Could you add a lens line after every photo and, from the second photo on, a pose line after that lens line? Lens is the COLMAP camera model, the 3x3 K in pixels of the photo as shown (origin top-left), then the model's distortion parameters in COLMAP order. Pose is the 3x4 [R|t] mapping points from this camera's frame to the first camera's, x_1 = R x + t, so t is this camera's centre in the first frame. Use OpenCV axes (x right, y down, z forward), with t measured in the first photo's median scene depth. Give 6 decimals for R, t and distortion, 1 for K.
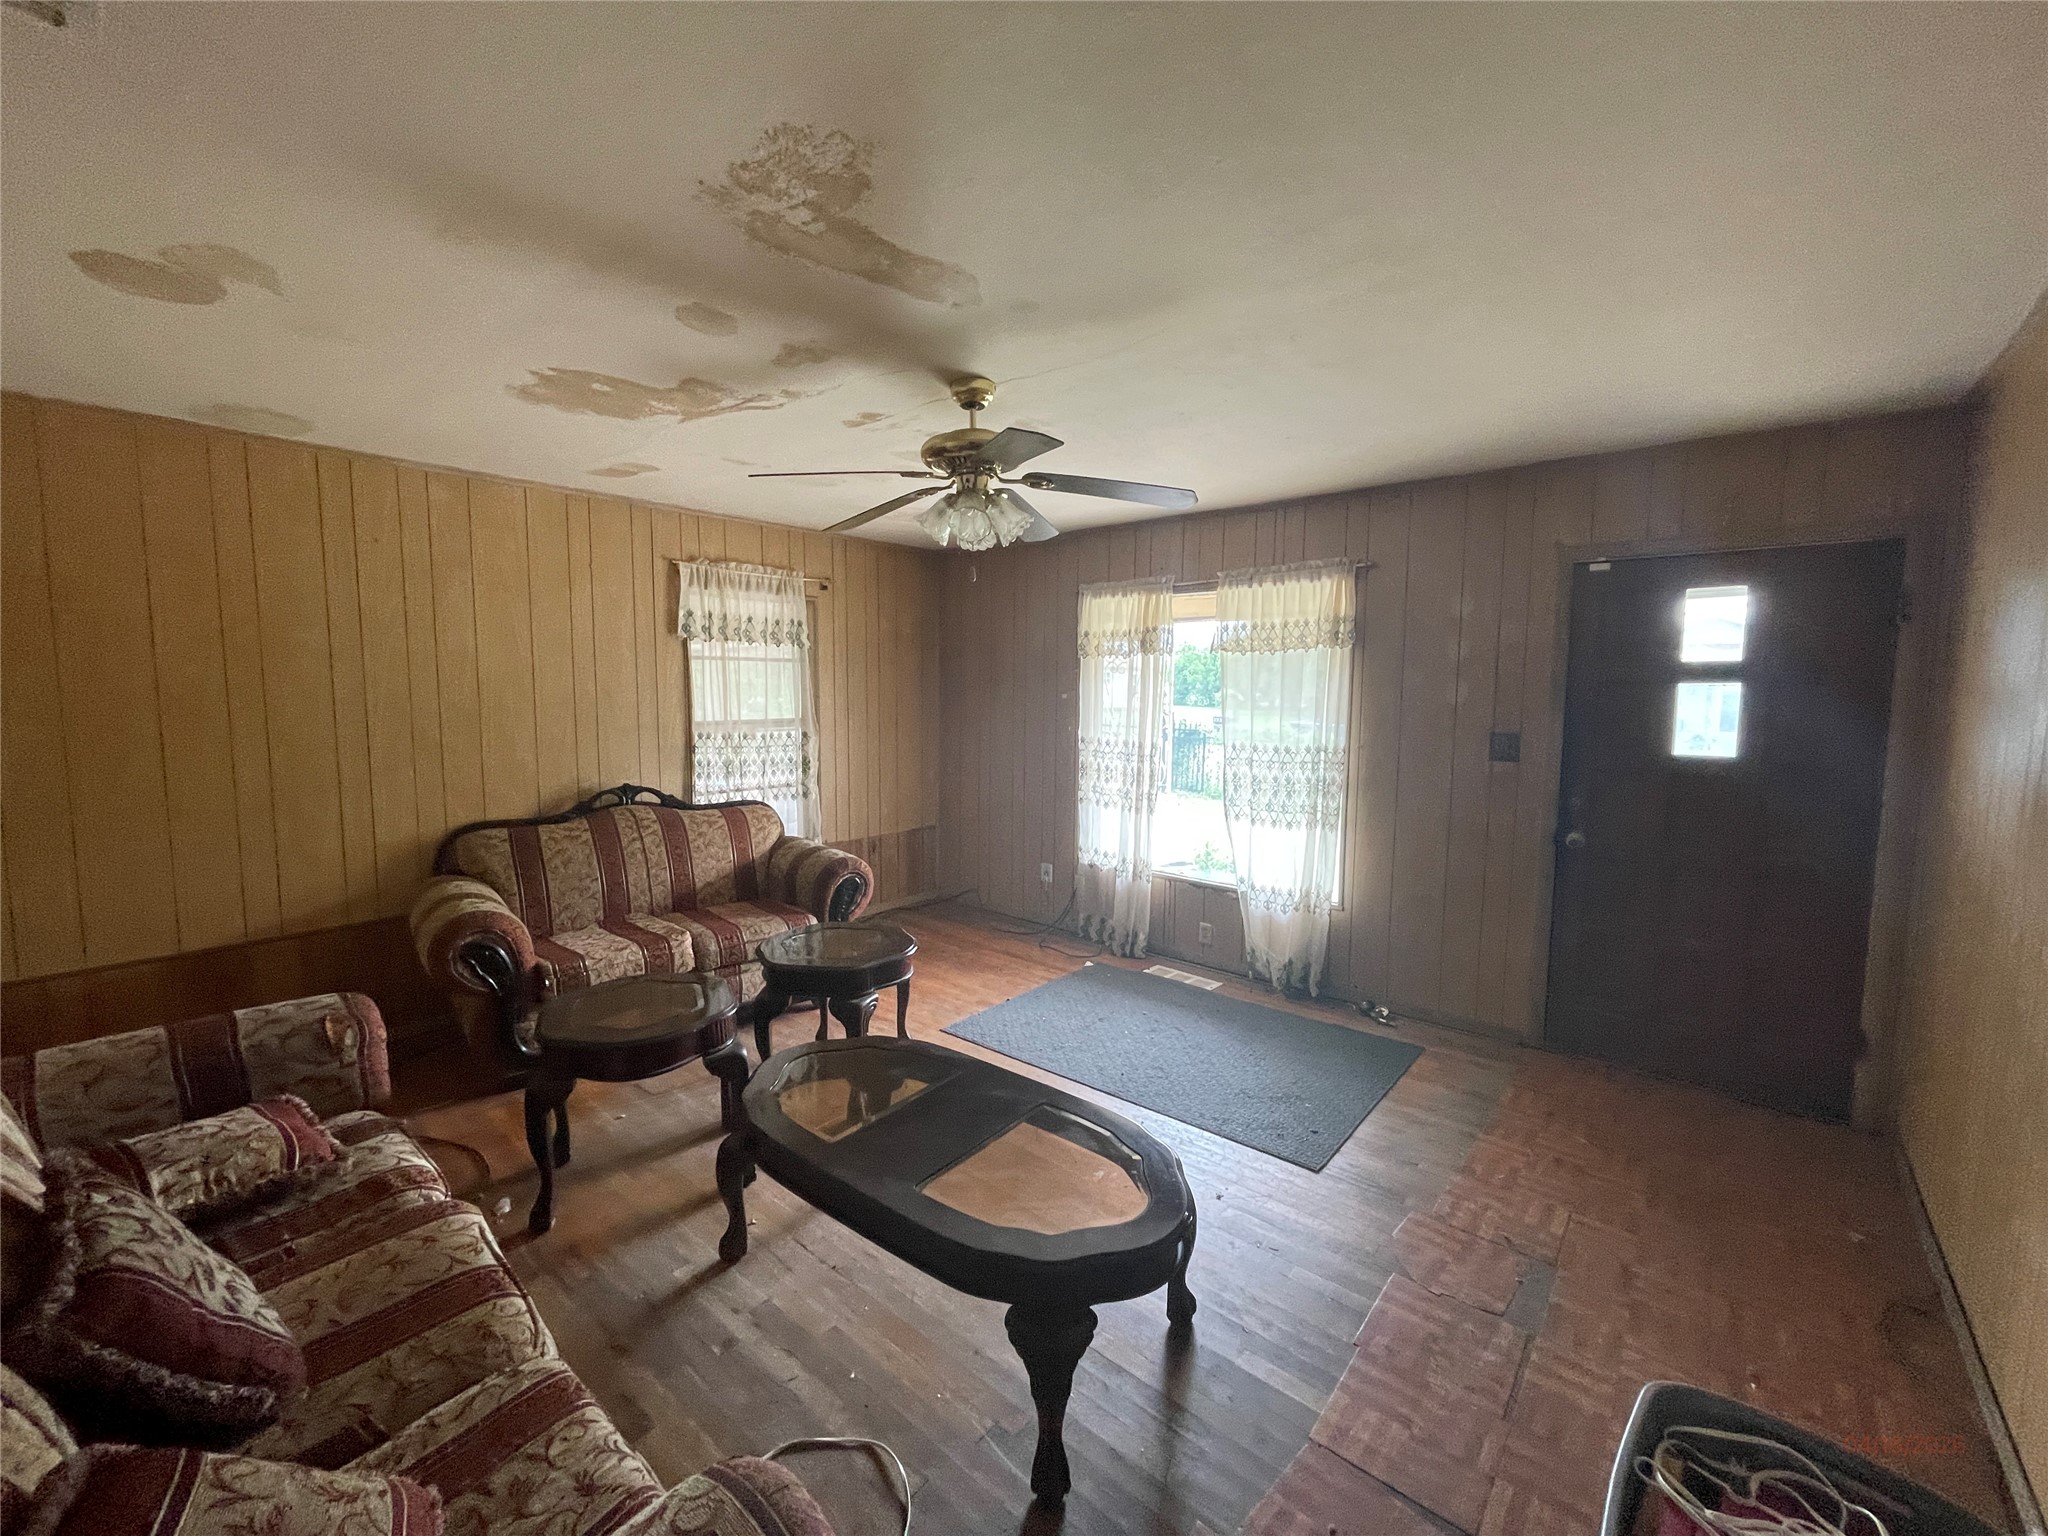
lens RADIAL K [[830.2, 0, 1017.7], [0, 830.2, 764.4], [0, 0, 1]] dist [0.001410, -0.000157]
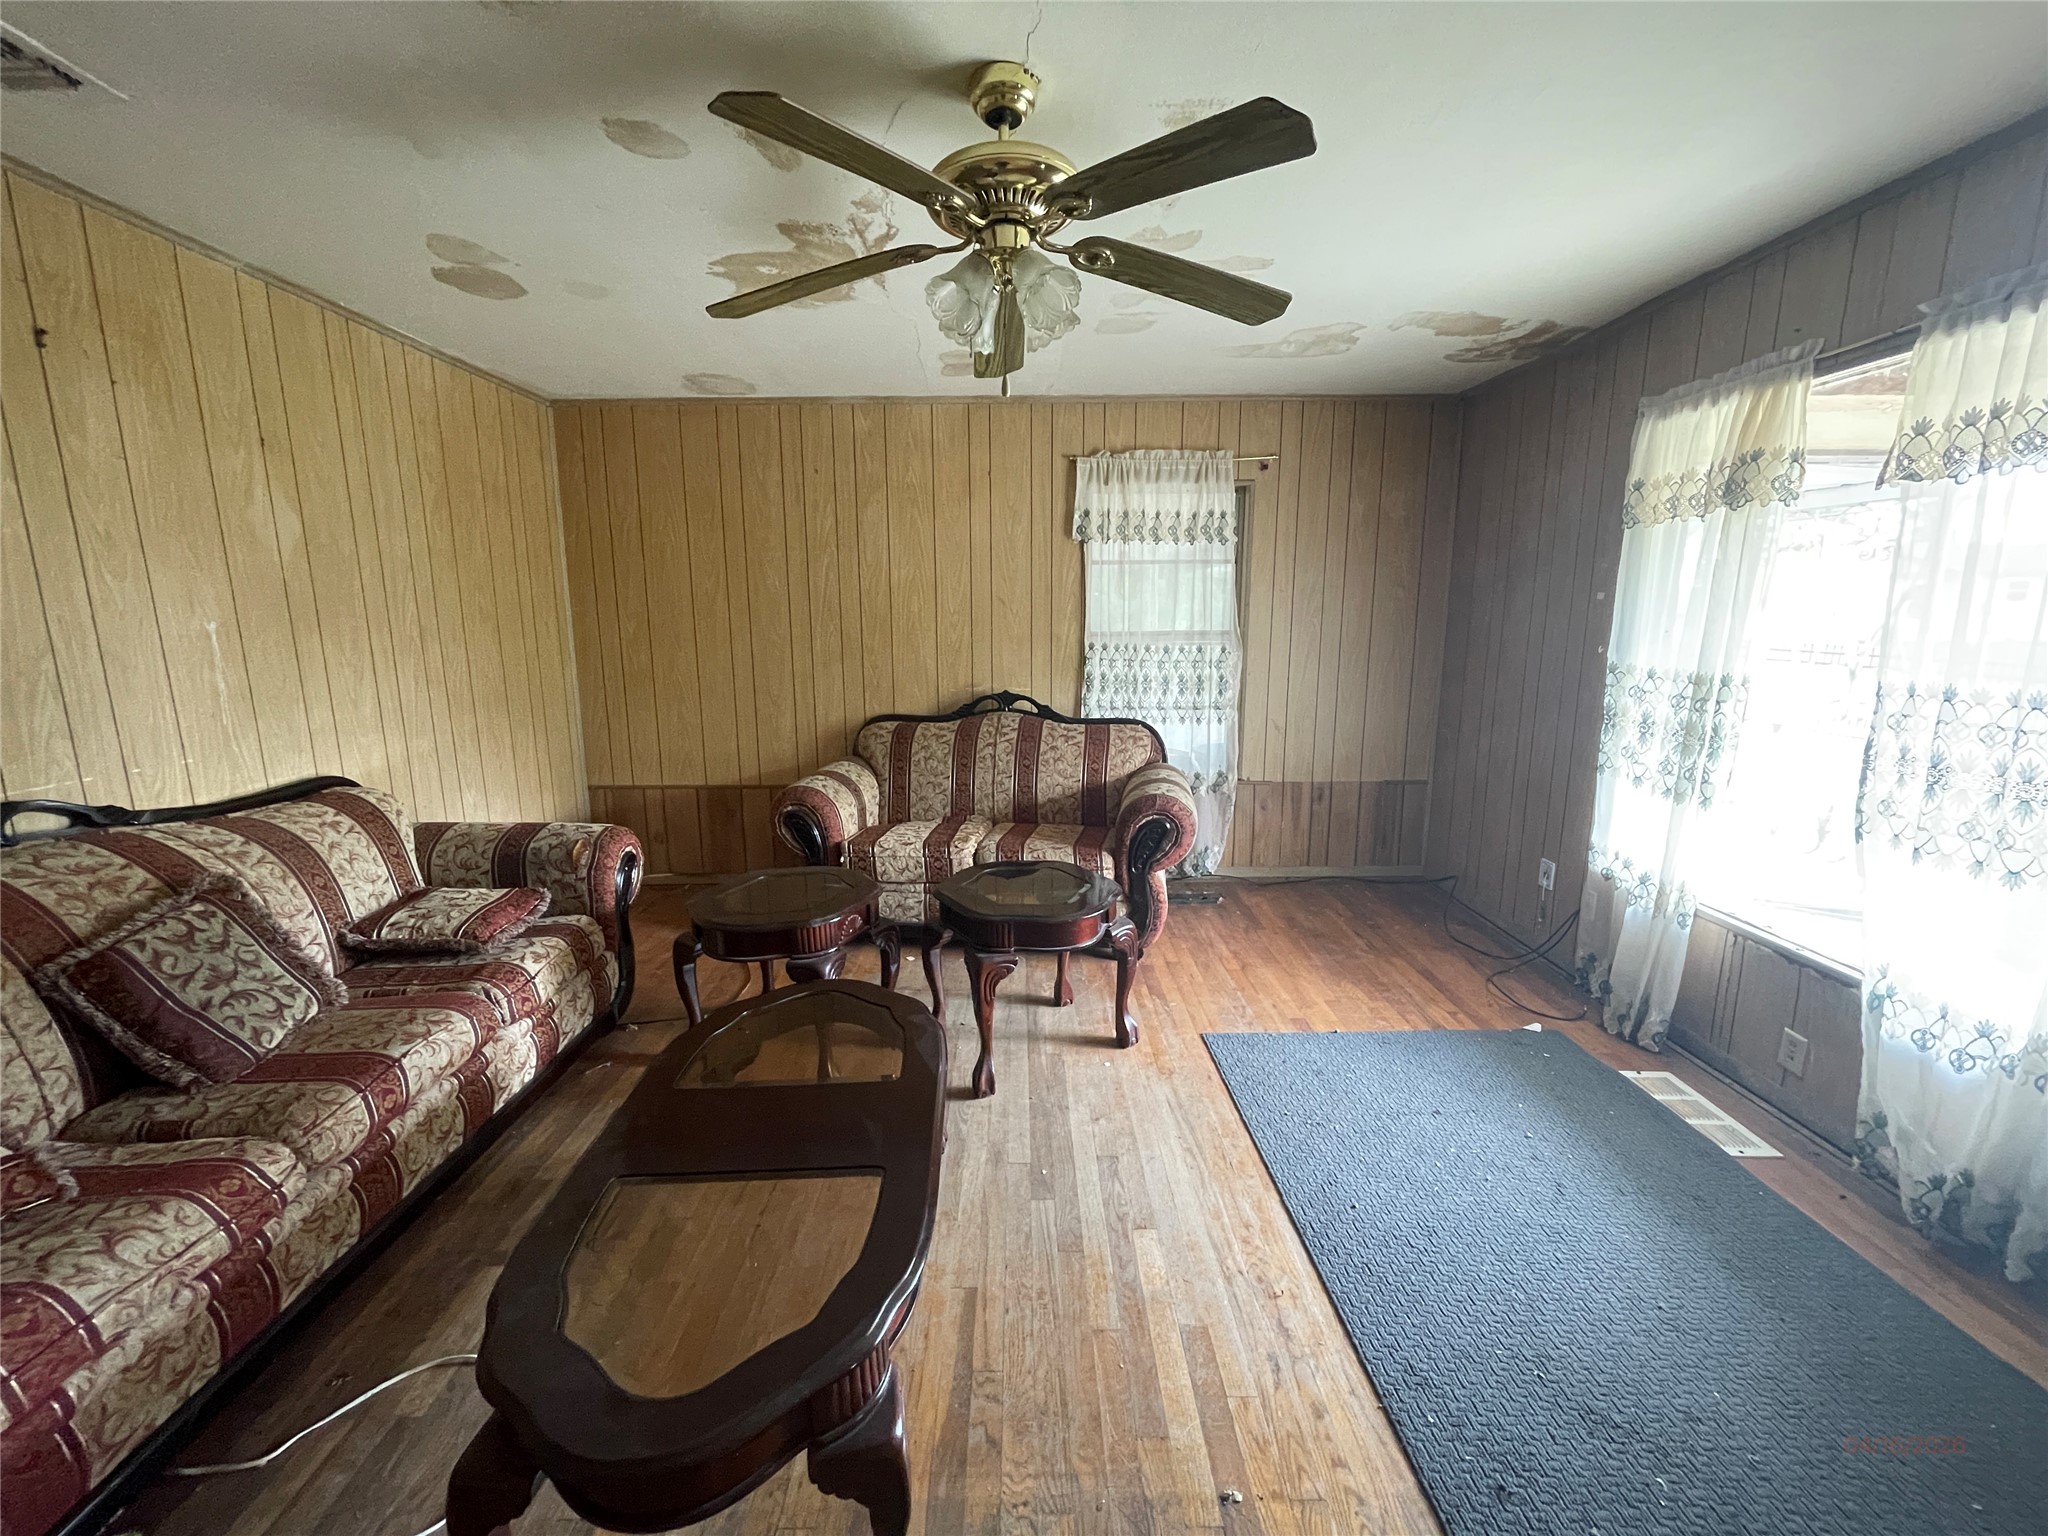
lens RADIAL K [[830.7, 0, 1021.9], [0, 830.7, 763.3], [0, 0, 1]] dist [0.014440, -0.006613]
pose [[0.661744, 0.123839, -0.739431, 0.283218], [-0.062523, 0.991944, 0.110176, -0.001446], [0.747118, -0.026677, 0.664156, 0.315028]]
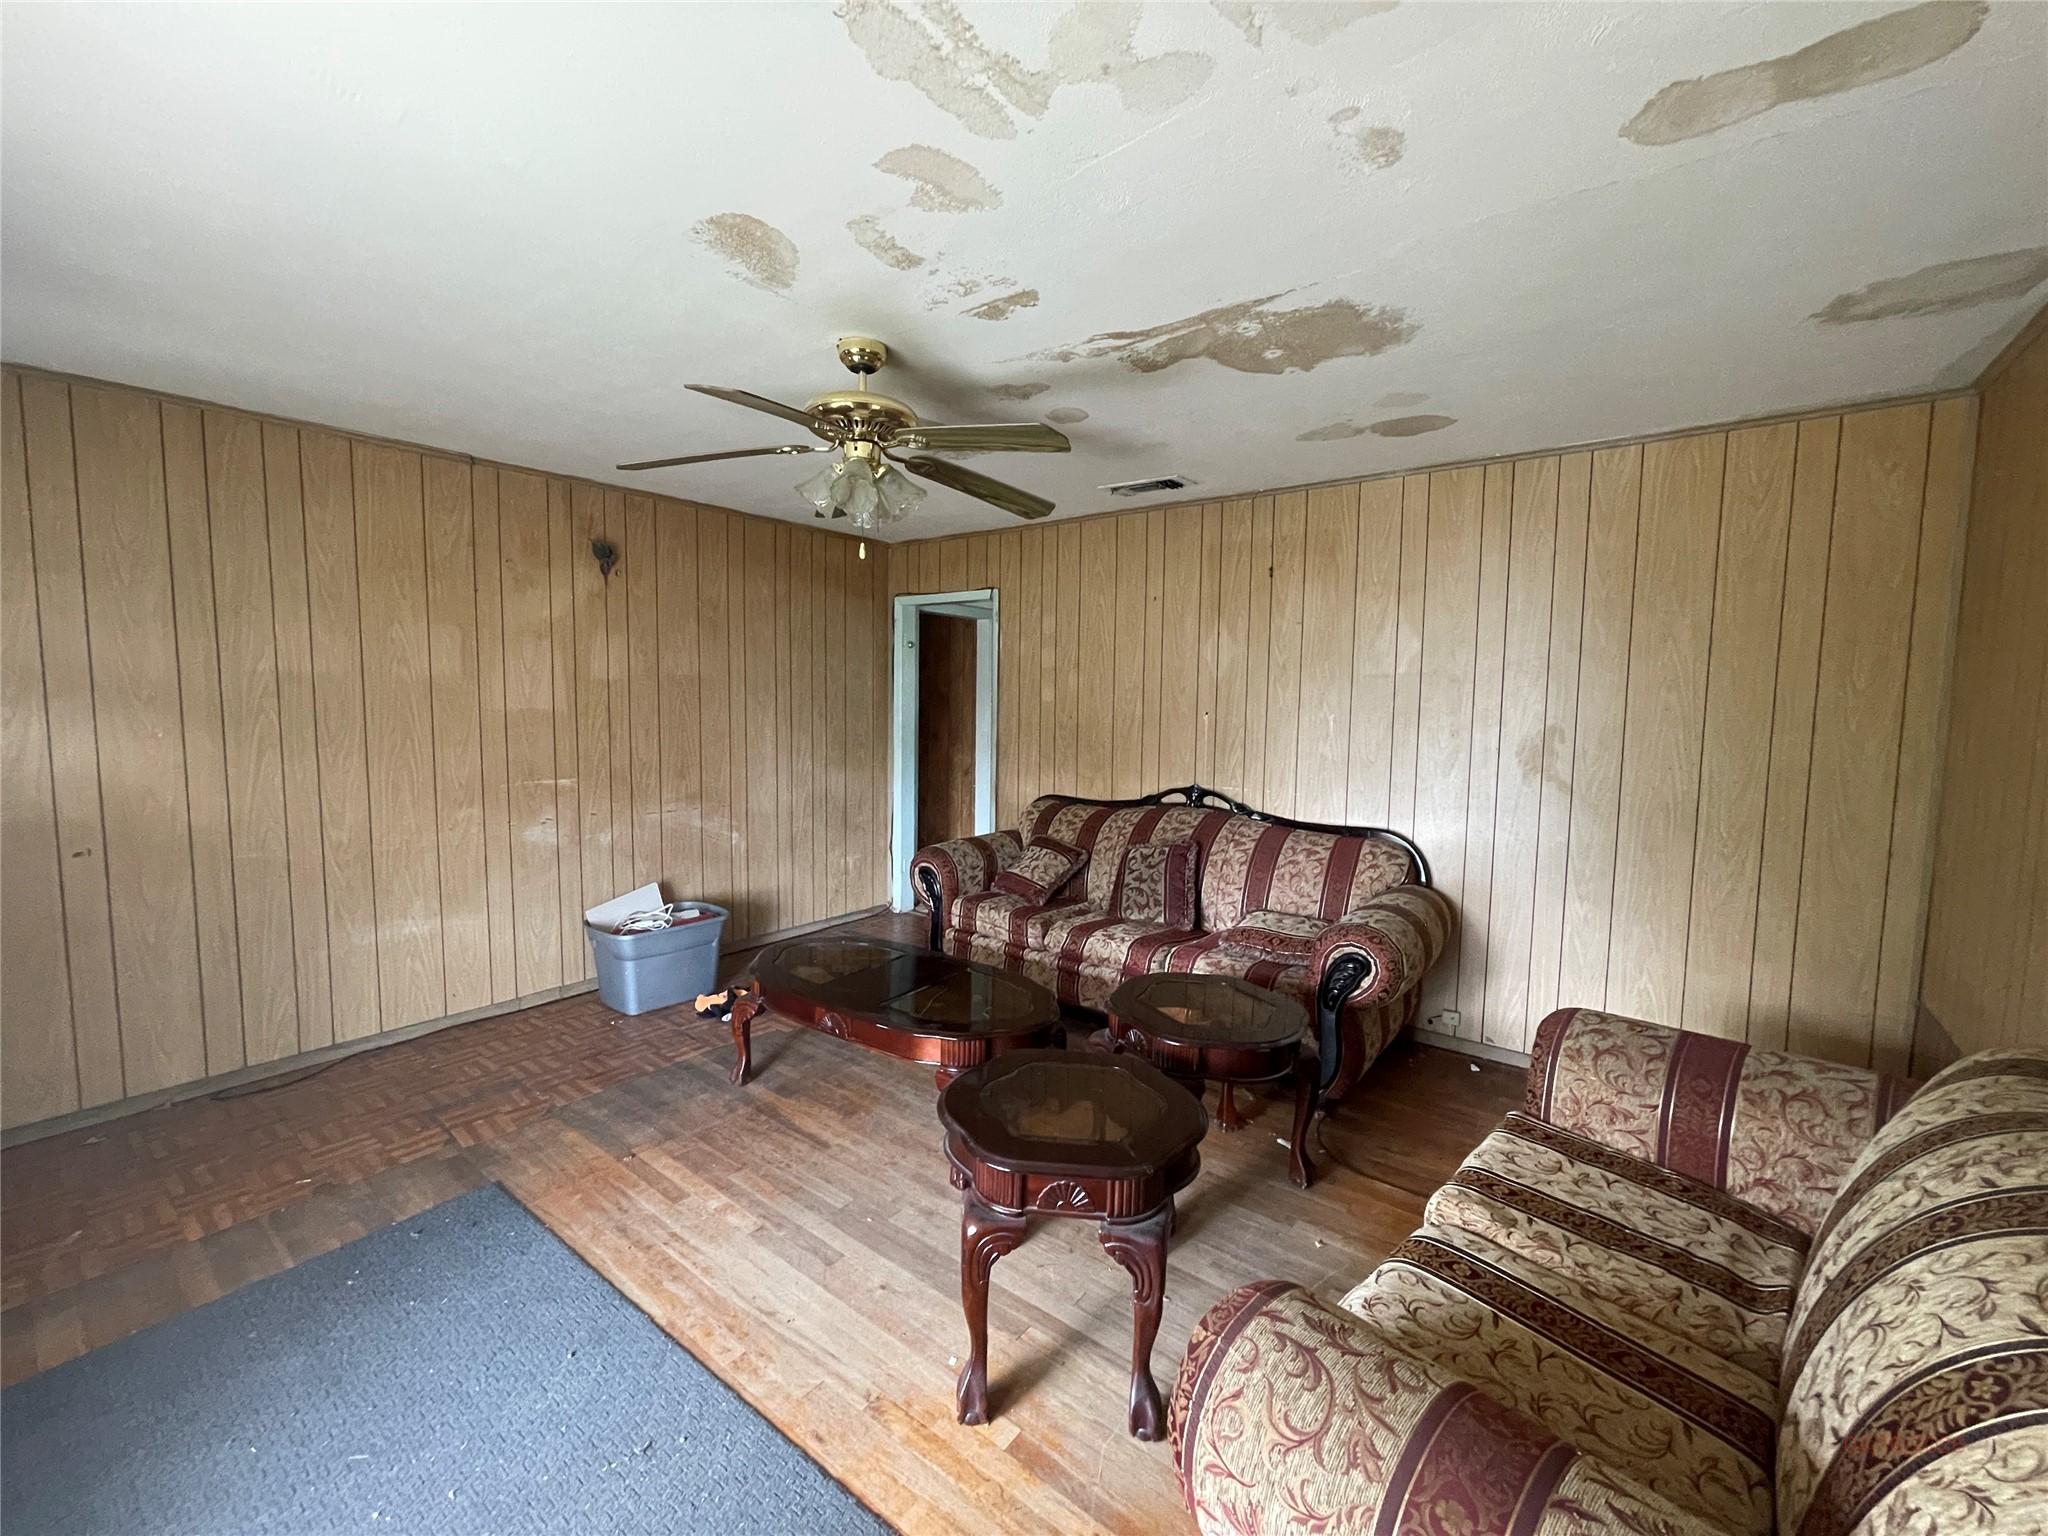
lens RADIAL K [[830.2, 0, 1017.7], [0, 830.2, 764.4], [0, 0, 1]] dist [0.001410, -0.000157]
pose [[-0.998094, -0.012956, -0.060344, -0.098311], [-0.023494, 0.983867, 0.177350, -0.093143], [0.057073, 0.178430, -0.982296, 1.118839]]
